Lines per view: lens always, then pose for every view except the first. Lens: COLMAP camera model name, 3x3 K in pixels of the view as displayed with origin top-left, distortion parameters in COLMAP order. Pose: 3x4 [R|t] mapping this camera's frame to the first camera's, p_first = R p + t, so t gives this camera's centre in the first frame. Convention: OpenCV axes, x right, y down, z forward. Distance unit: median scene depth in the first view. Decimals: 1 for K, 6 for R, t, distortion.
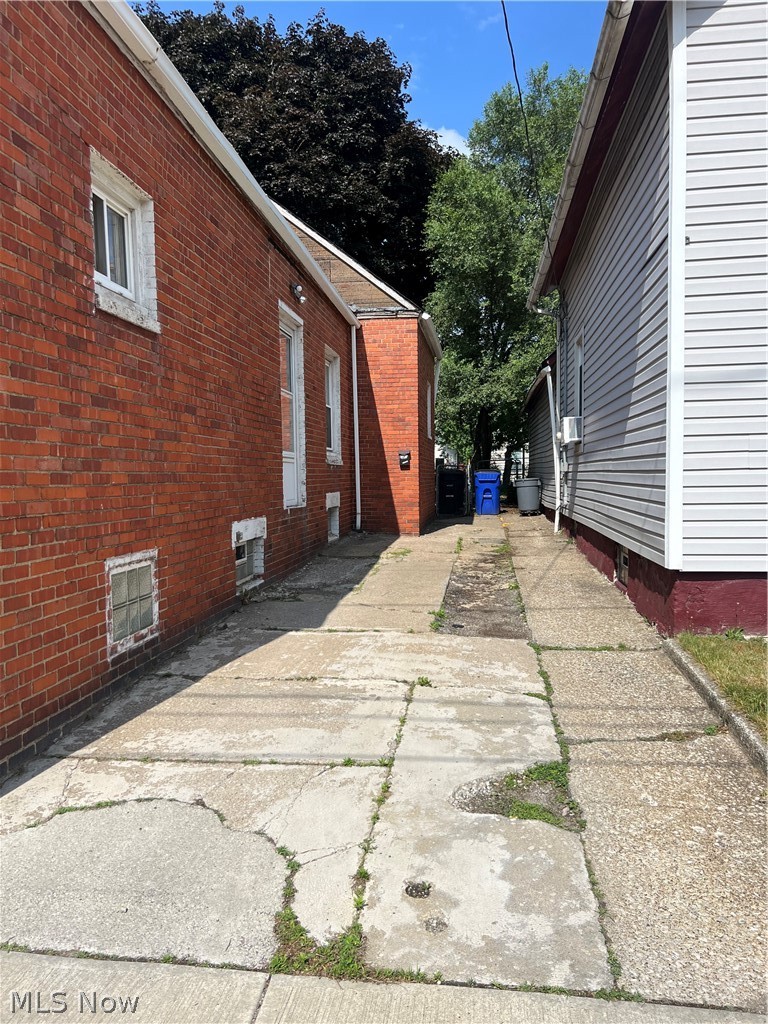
lens RADIAL K [[780.9, 0, 380.6], [0, 780.9, 514.9], [0, 0, 1]] dist [0.034372, -0.038151]
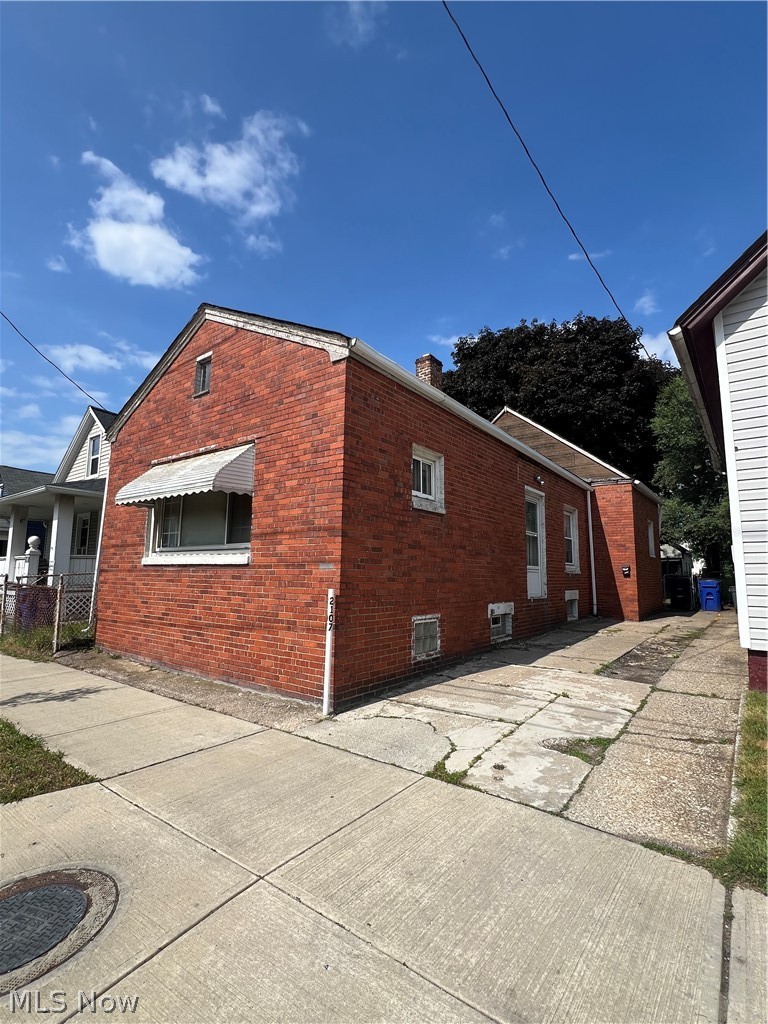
lens RADIAL K [[482.4, 0, 386.7], [0, 482.4, 509.0], [0, 0, 1]] dist [-0.004332, 0.000260]
pose [[0.874819, -0.040965, -0.482715, 0.260557], [-0.050611, 0.983238, -0.175162, 0.000691], [0.481799, 0.177665, 0.858082, -0.274850]]
